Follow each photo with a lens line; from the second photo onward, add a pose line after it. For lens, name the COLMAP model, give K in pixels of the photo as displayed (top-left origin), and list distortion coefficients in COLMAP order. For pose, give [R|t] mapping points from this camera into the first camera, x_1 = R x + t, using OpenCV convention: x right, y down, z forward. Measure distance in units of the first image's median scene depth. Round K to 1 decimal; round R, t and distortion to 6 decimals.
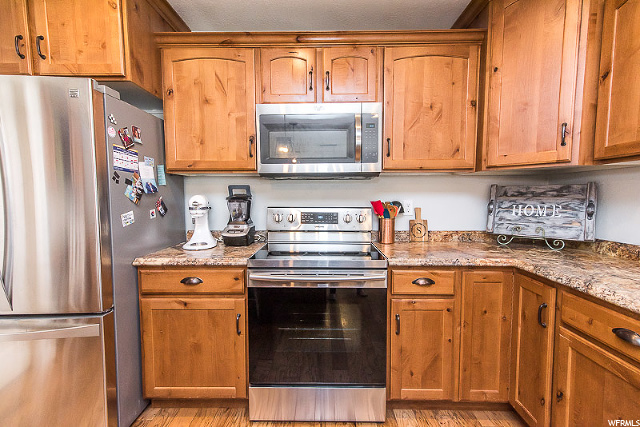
lens RADIAL K [[298.1, 0, 318.1], [0, 298.1, 217.2], [0, 0, 1]] dist [0.013134, 0.002627]
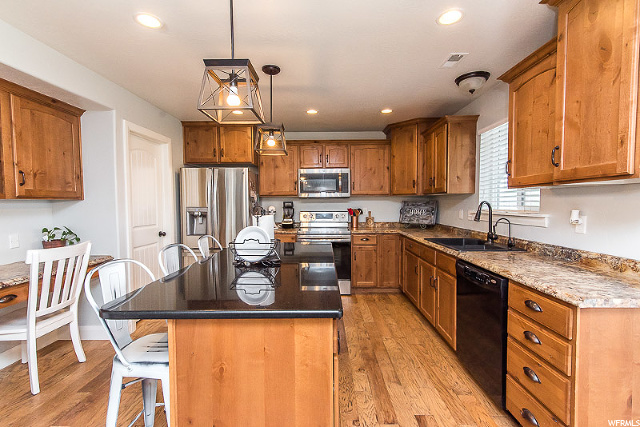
lens RADIAL K [[298.1, 0, 319.3], [0, 298.1, 214.3], [0, 0, 1]] dist [0.013134, 0.002627]
pose [[0.999991, -0.003973, 0.001451, -0.039819], [0.004019, 0.999450, -0.032930, 0.070037], [-0.001319, 0.032936, 0.999457, -1.371701]]
